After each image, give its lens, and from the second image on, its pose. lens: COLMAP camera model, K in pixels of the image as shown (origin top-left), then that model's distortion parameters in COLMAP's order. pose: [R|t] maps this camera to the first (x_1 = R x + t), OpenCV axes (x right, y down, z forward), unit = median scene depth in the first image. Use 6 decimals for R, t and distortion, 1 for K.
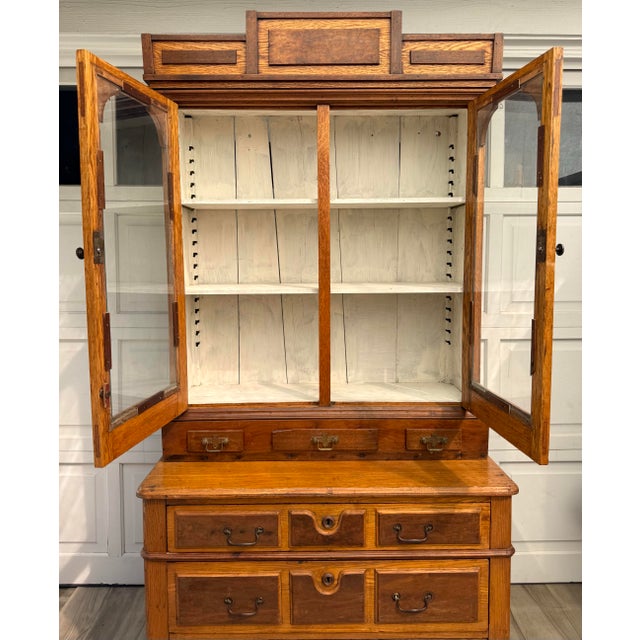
lens RADIAL K [[496.4, 0, 312.4], [0, 496.4, 291.2], [0, 0, 1]] dist [0.050142, -0.084318]
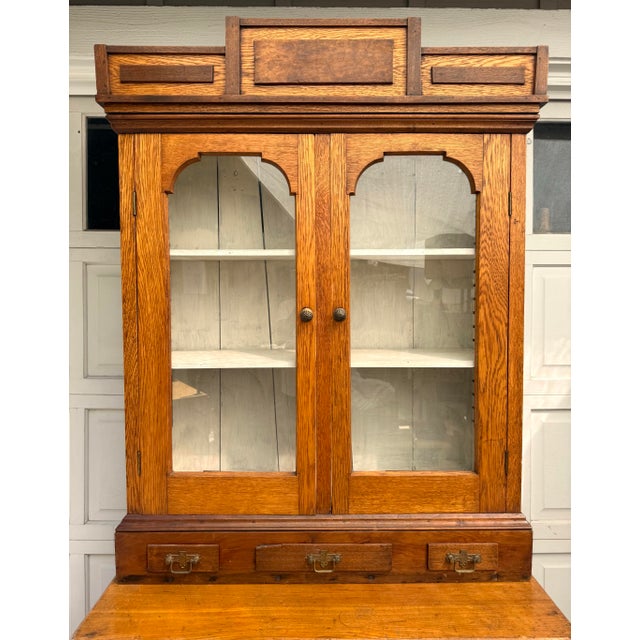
lens RADIAL K [[470.6, 0, 319.4], [0, 470.6, 306.4], [0, 0, 1]] dist [0.072298, -0.118274]
pose [[0.999993, 0.003777, -0.000689, 0.018708], [-0.003801, 0.999237, -0.038863, -0.068789], [0.000542, 0.038866, 0.999244, 0.255901]]
